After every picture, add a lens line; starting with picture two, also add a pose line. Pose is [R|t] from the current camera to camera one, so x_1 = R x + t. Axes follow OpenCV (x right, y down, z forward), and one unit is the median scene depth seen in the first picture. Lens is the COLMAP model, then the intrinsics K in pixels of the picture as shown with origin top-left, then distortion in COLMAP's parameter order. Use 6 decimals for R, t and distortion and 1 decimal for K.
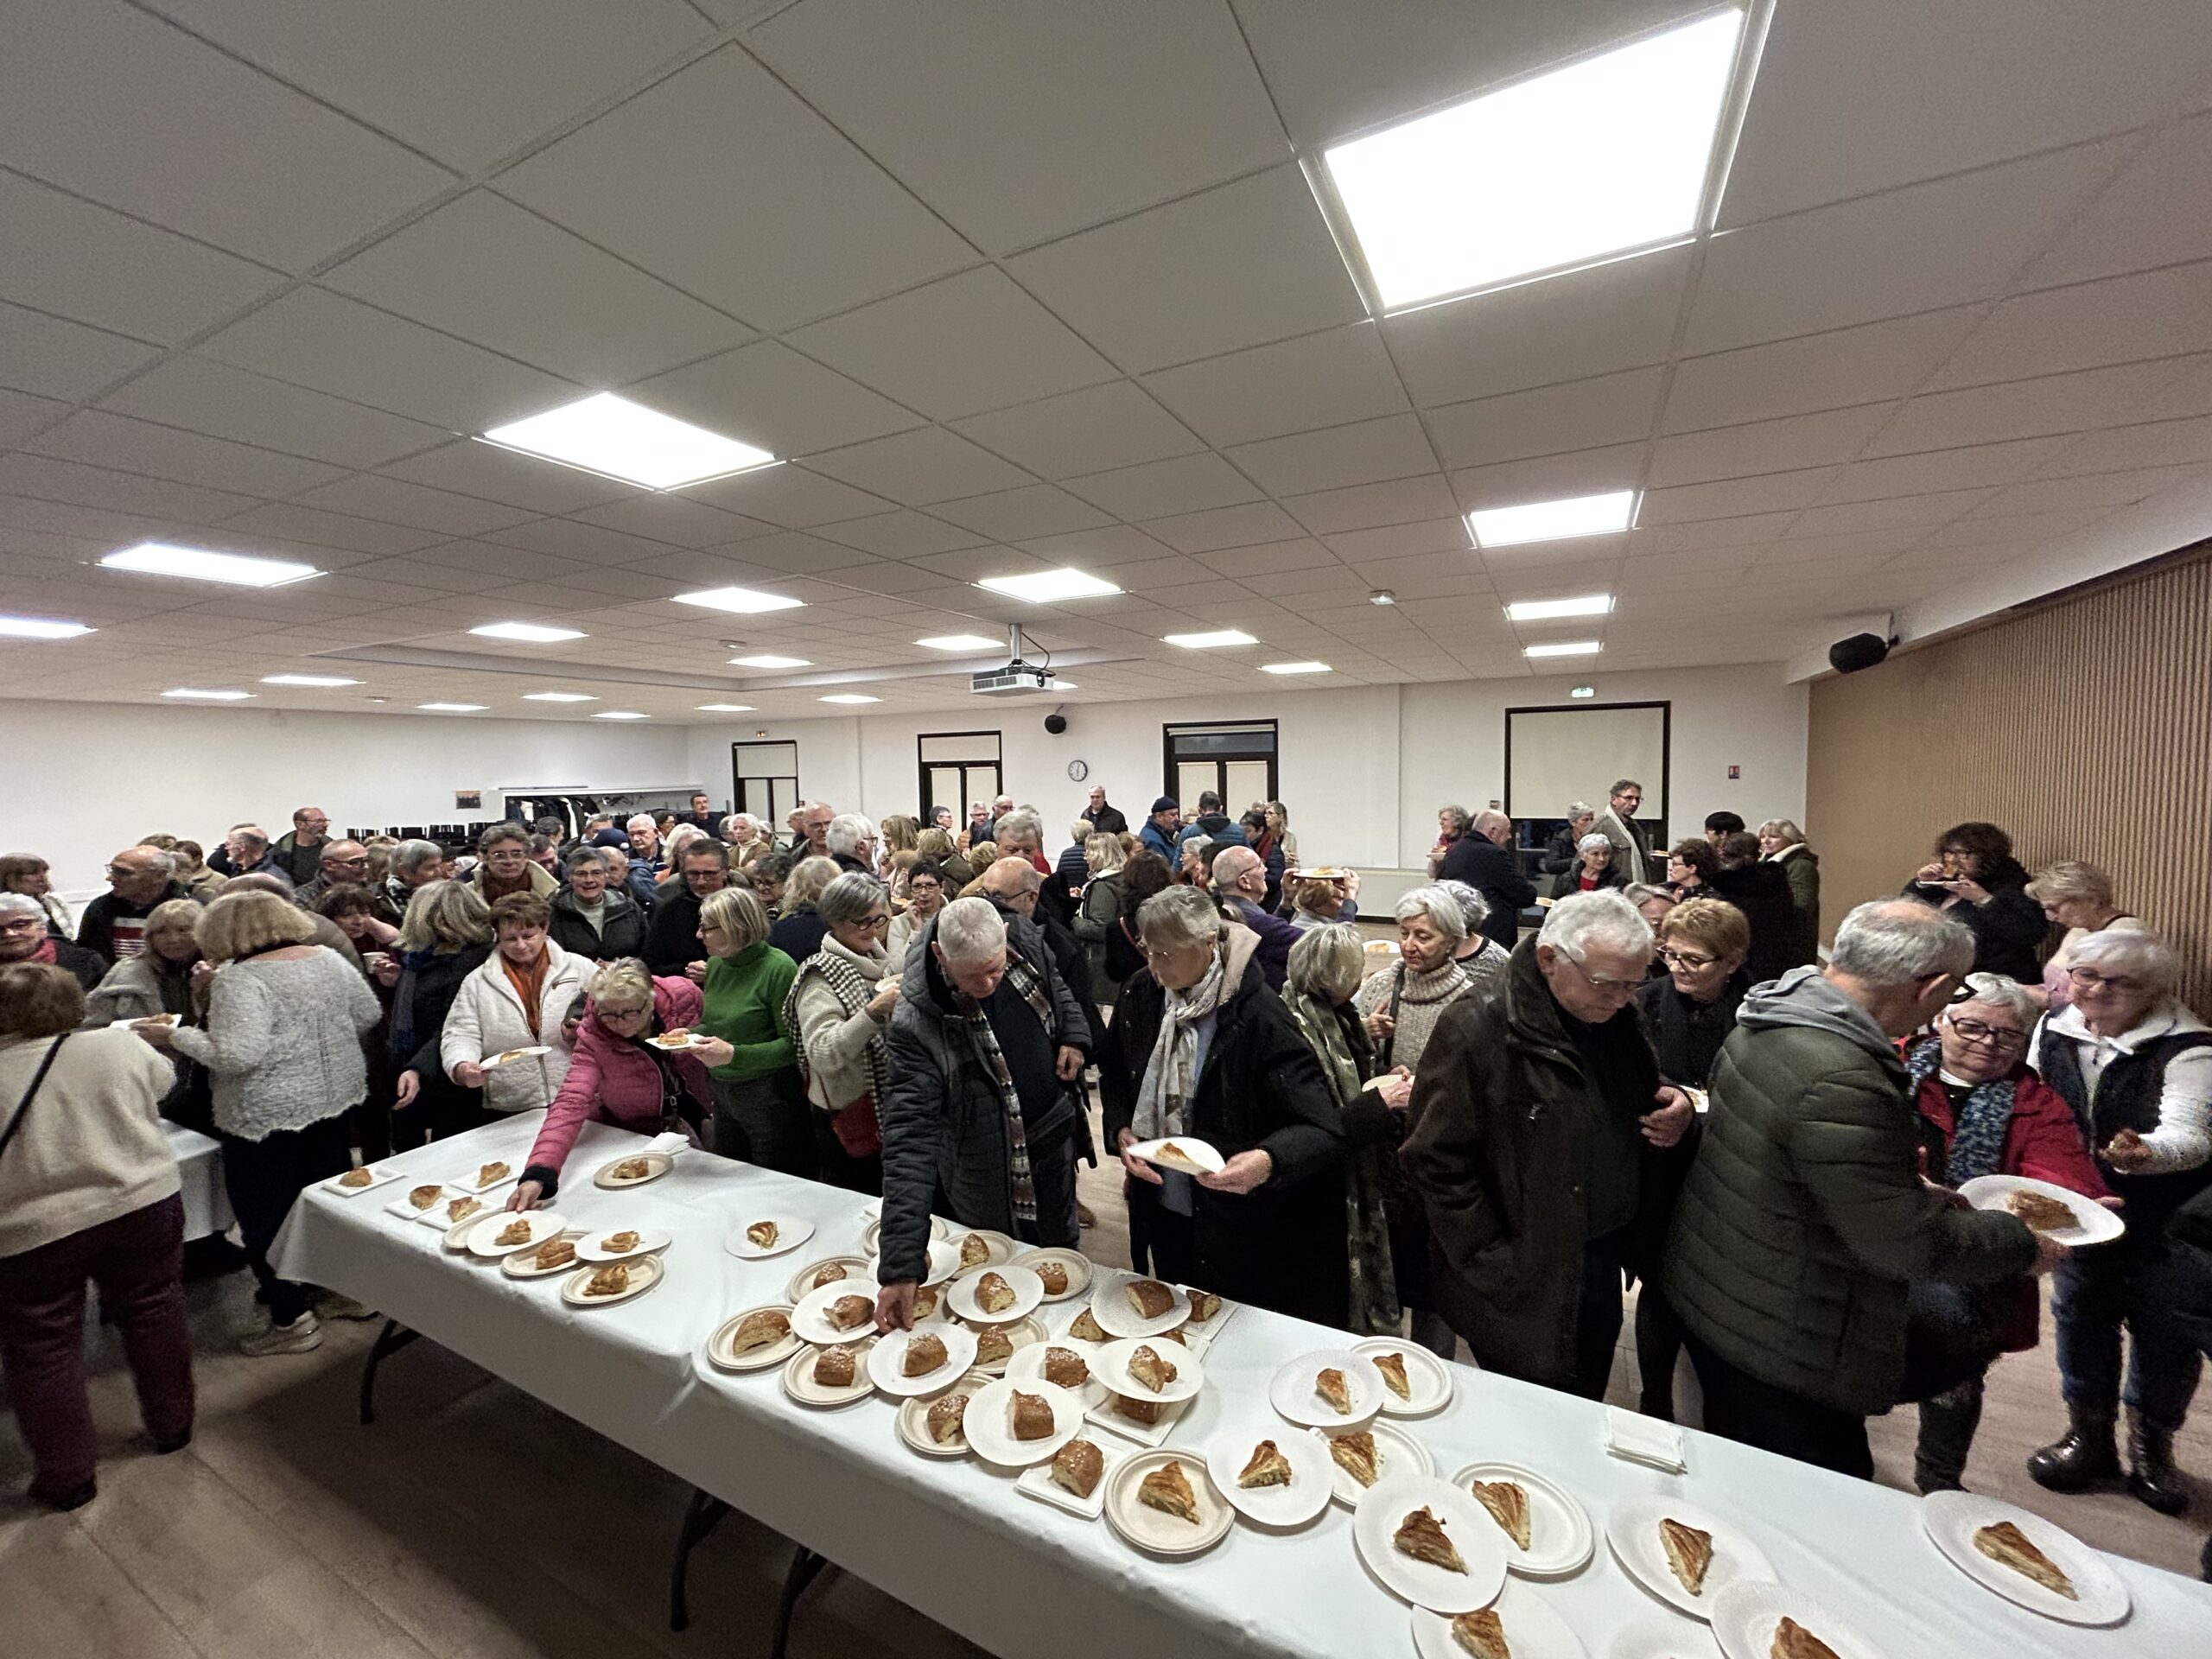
lens RADIAL K [[886.5, 0, 1106.8], [0, 886.5, 830.5], [0, 0, 1]] dist [-0.003628, 0.001025]
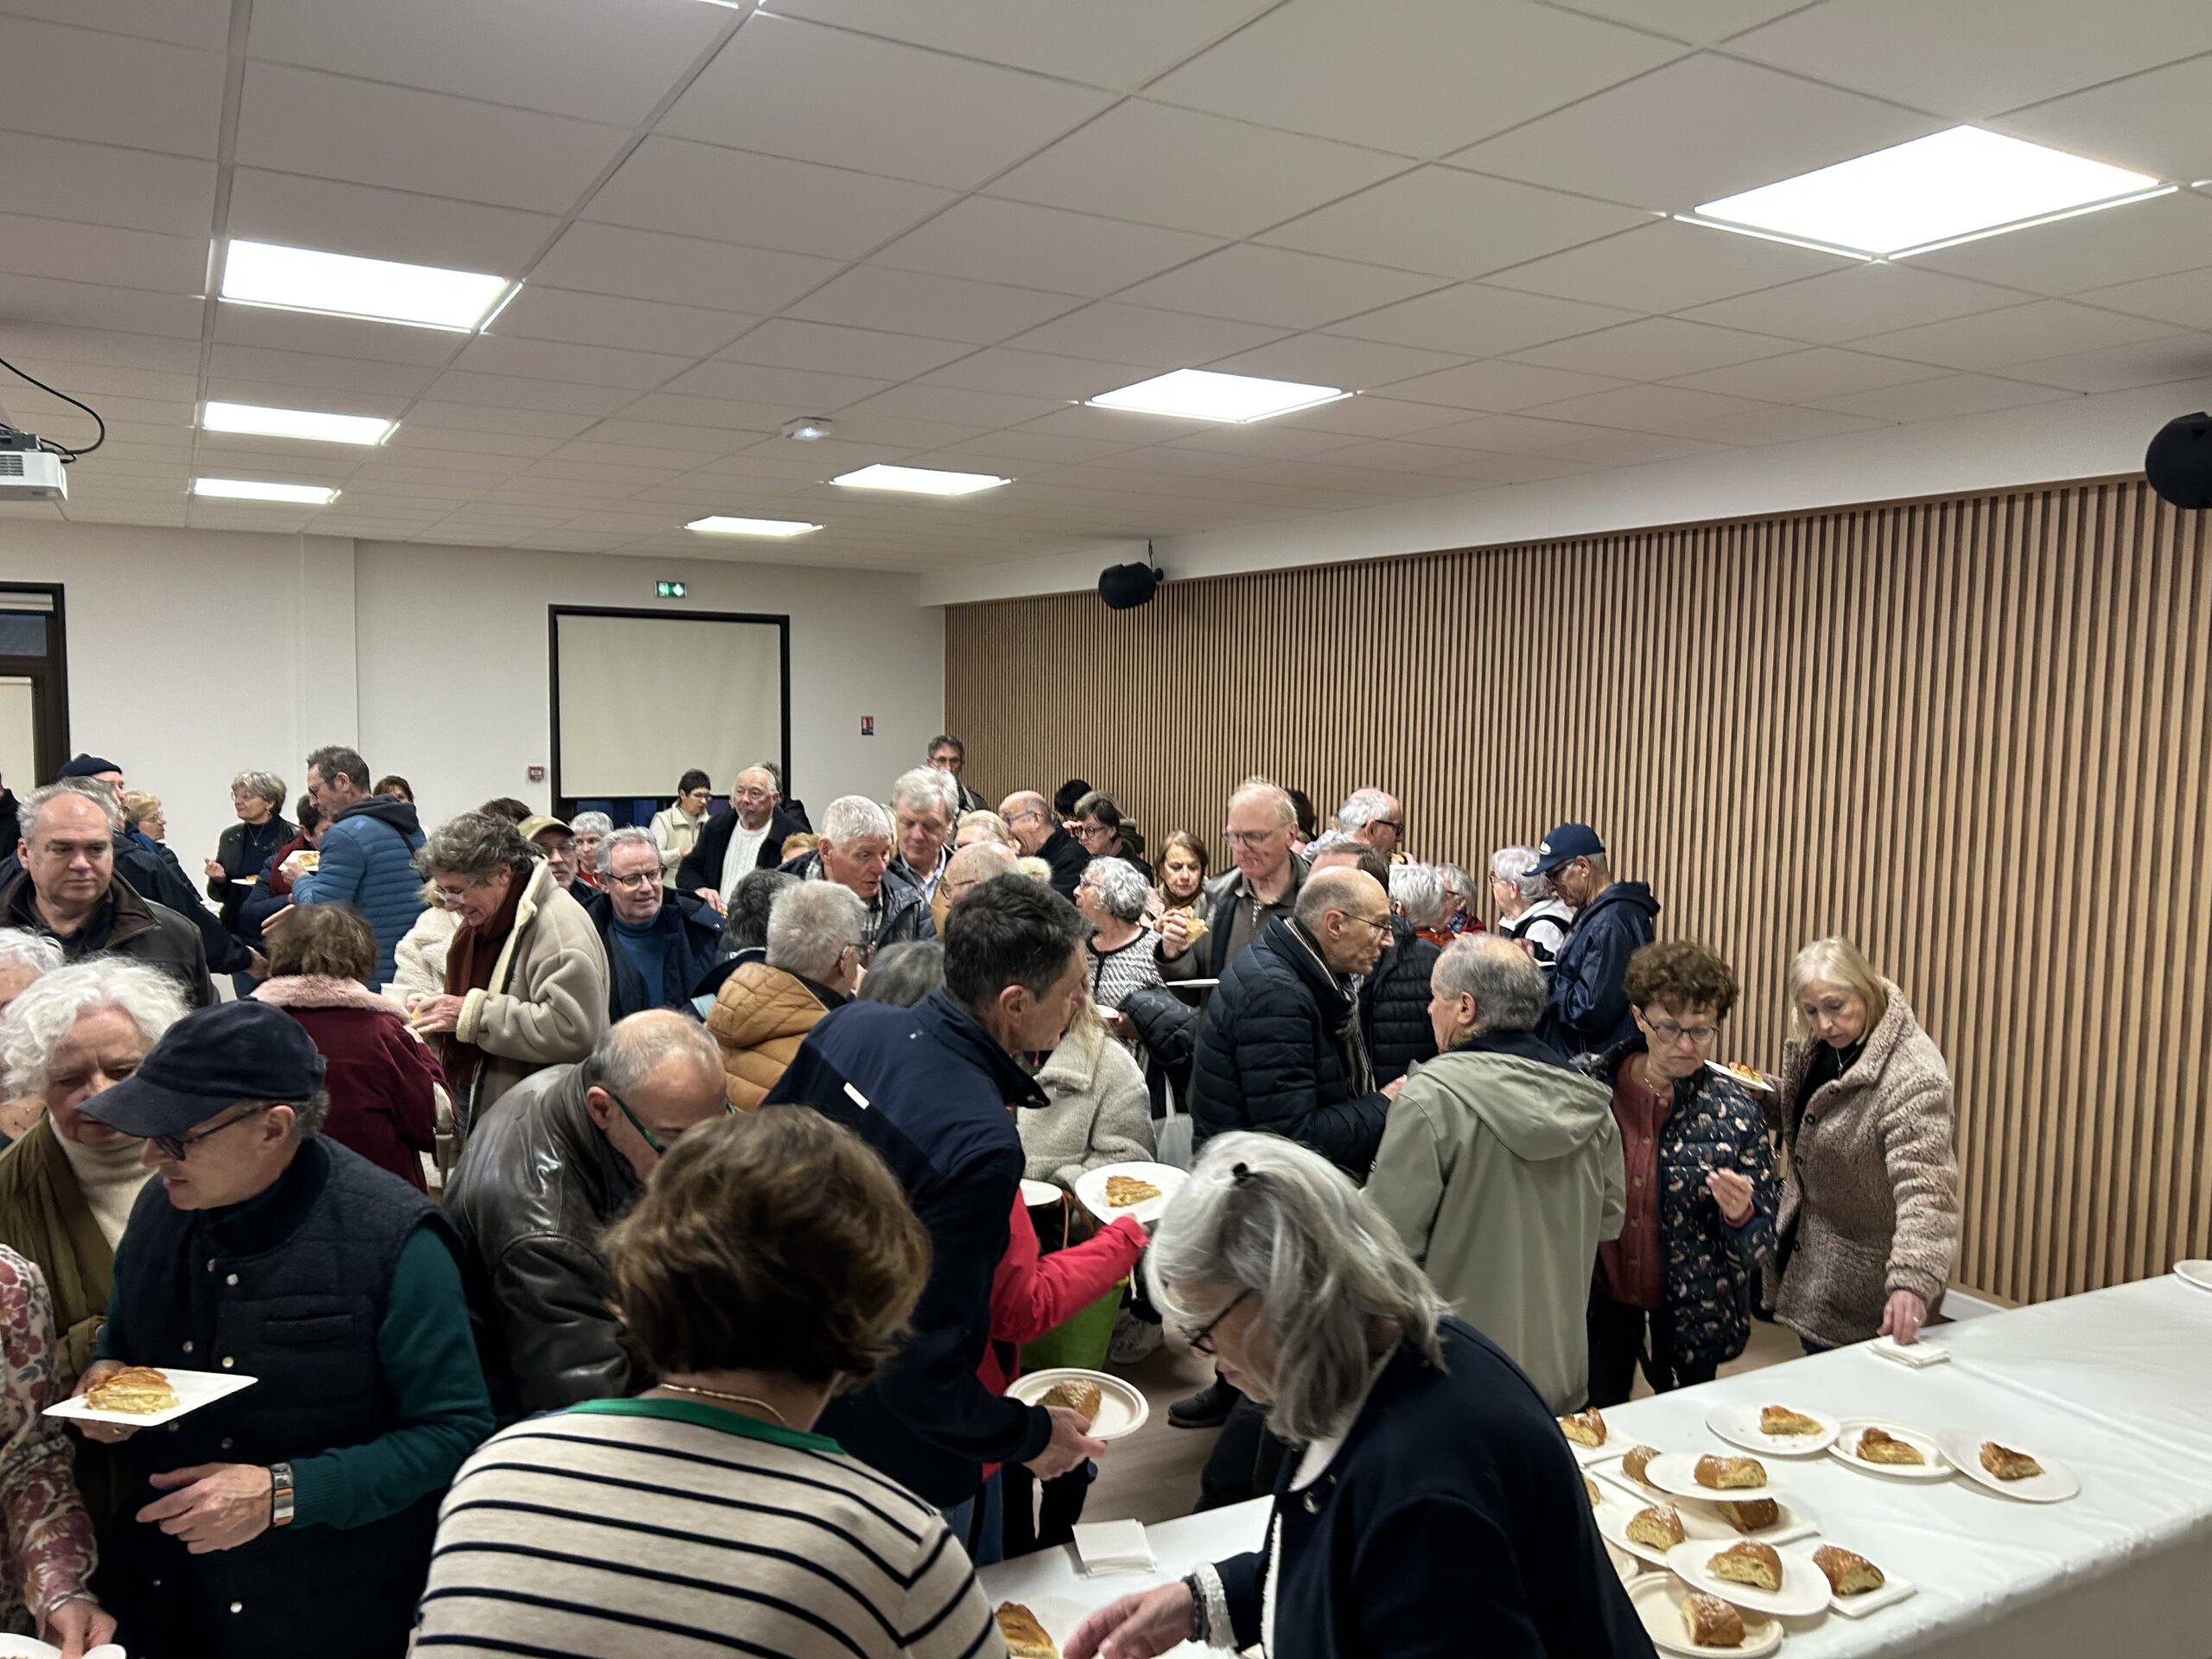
lens RADIAL K [[1661.7, 0, 1122.0], [0, 1661.7, 839.6], [0, 0, 1]] dist [0.045759, -0.057992]
pose [[0.543339, -0.040128, 0.838554, -0.243486], [0.029138, 0.999157, 0.028934, -0.007871], [-0.839008, 0.008713, 0.544050, 0.106906]]
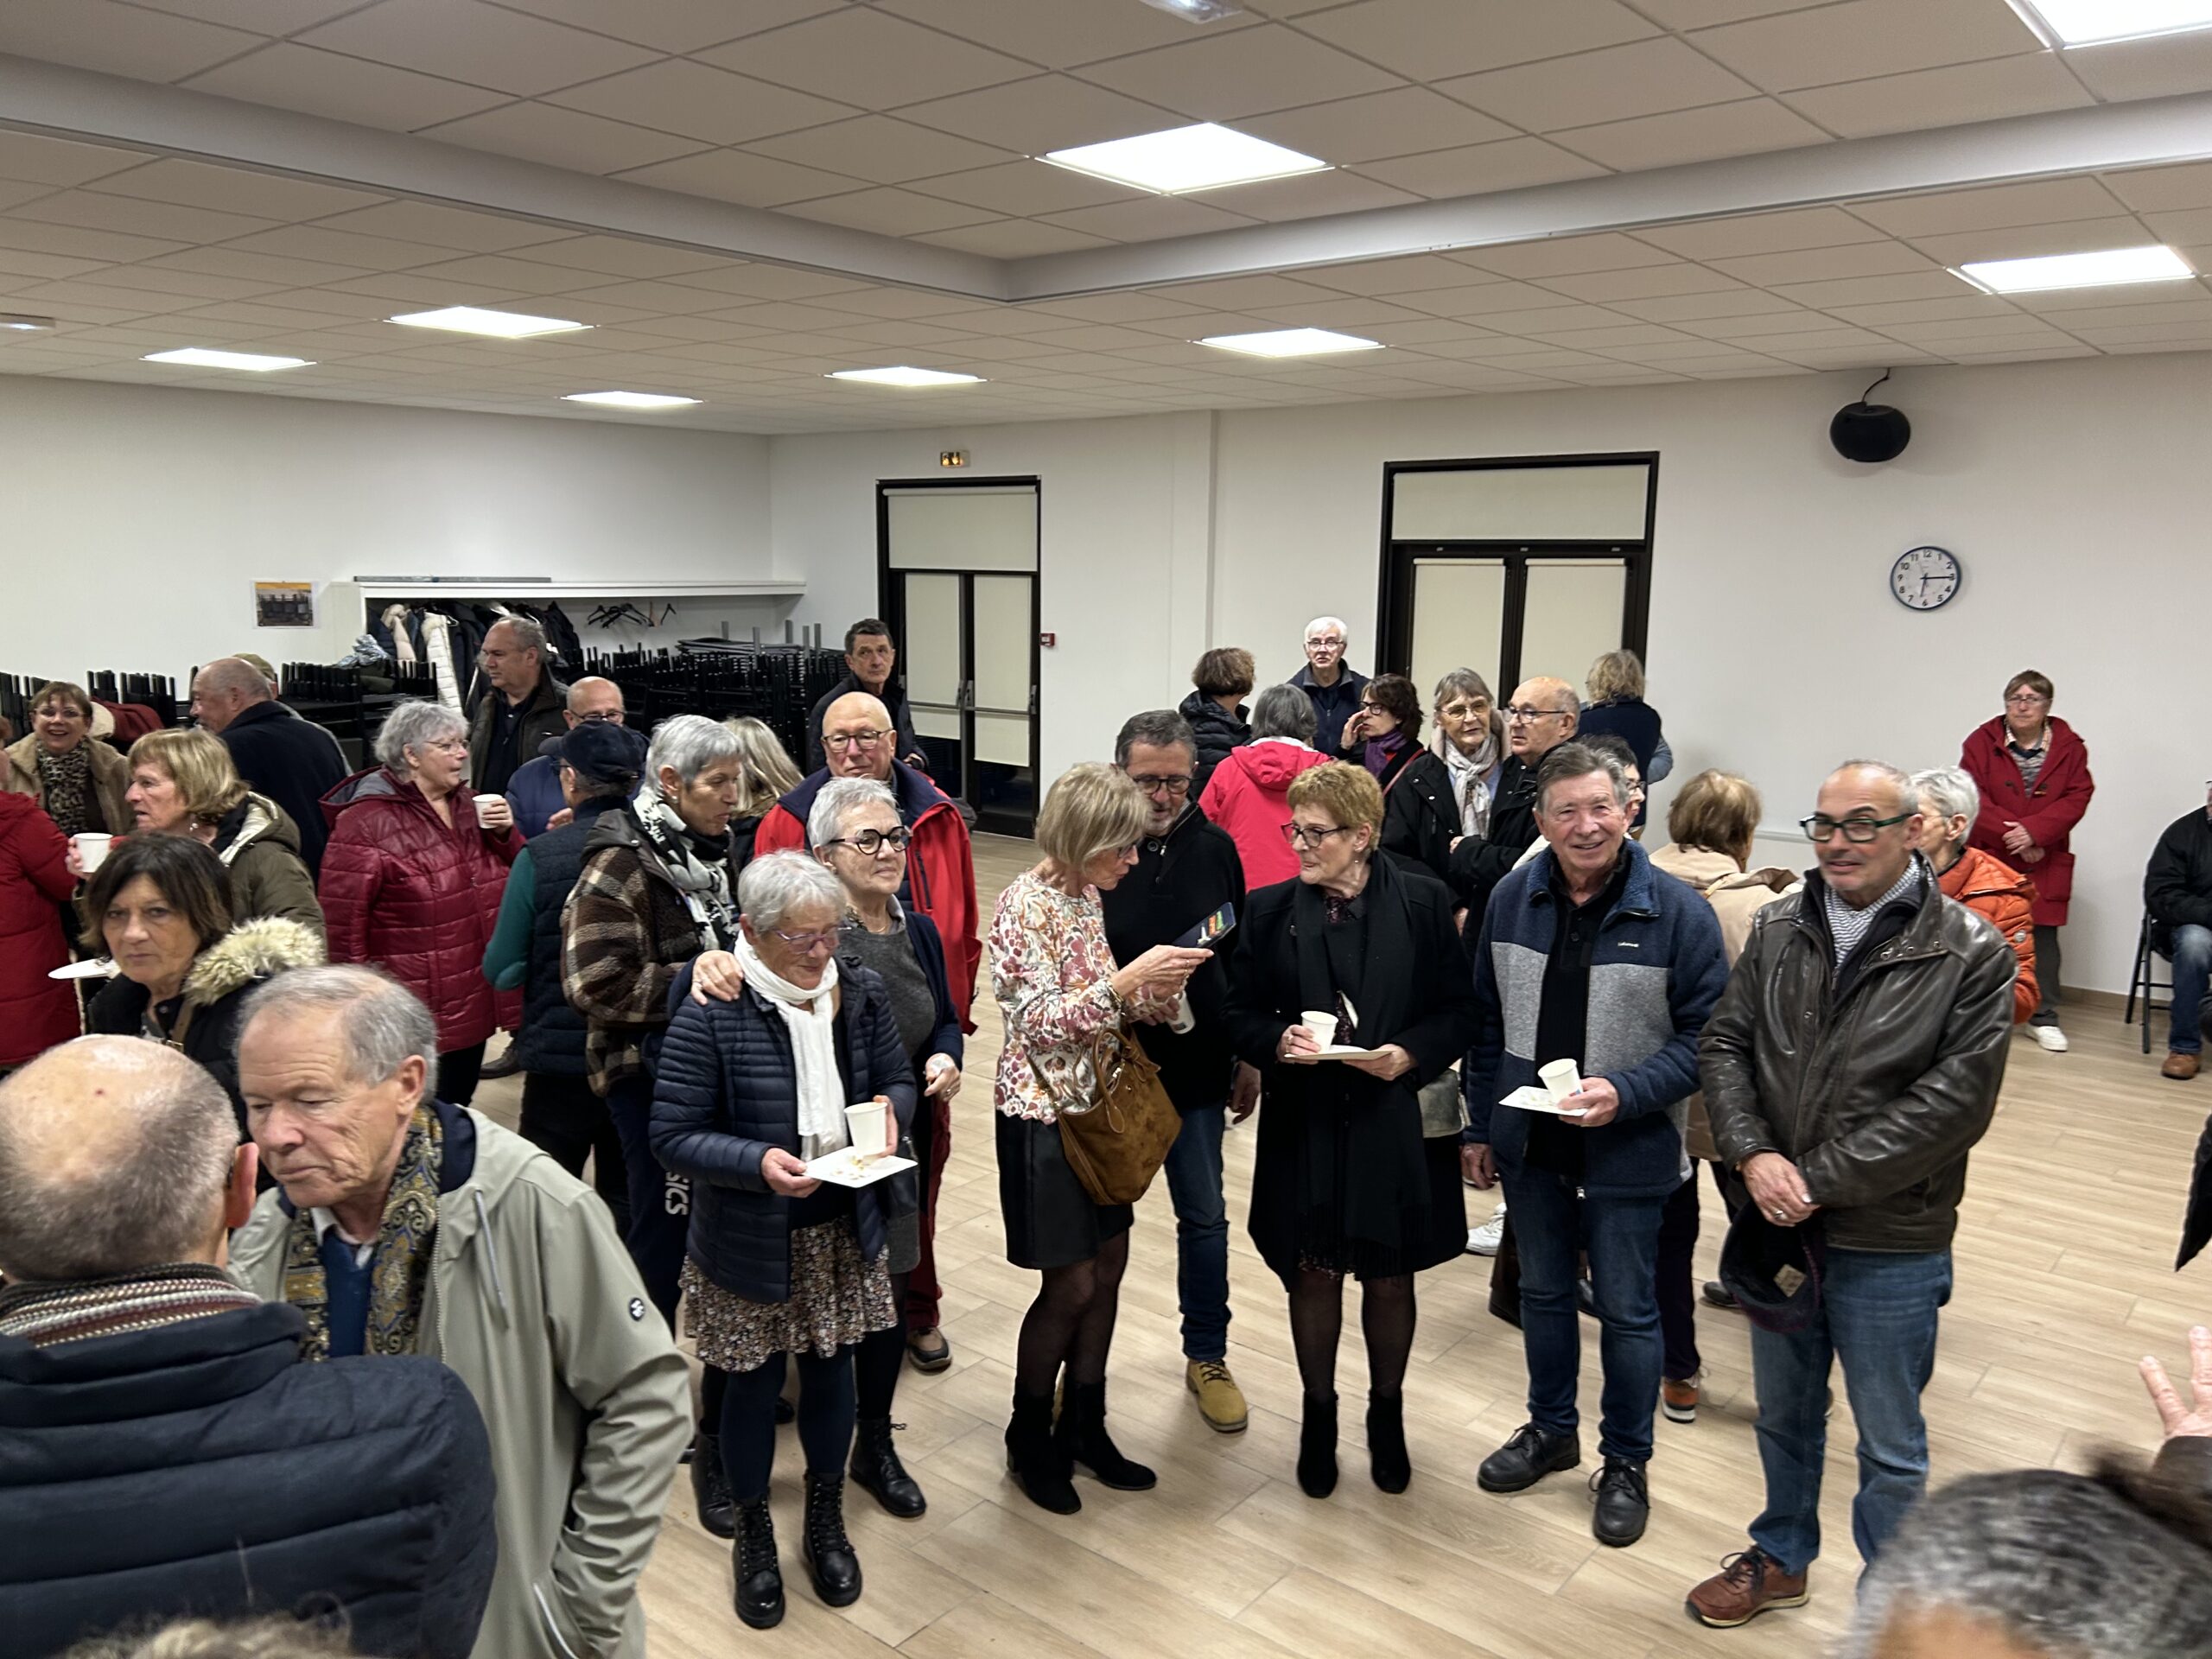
lens RADIAL K [[1661.7, 0, 1089.0], [0, 1661.7, 862.0], [0, 0, 1]] dist [0.045759, -0.057992]
pose [[0.976466, 0.064828, -0.205698, -0.237446], [-0.041227, 0.992274, 0.117020, -0.028083], [0.211695, -0.105786, 0.971594, 0.389162]]
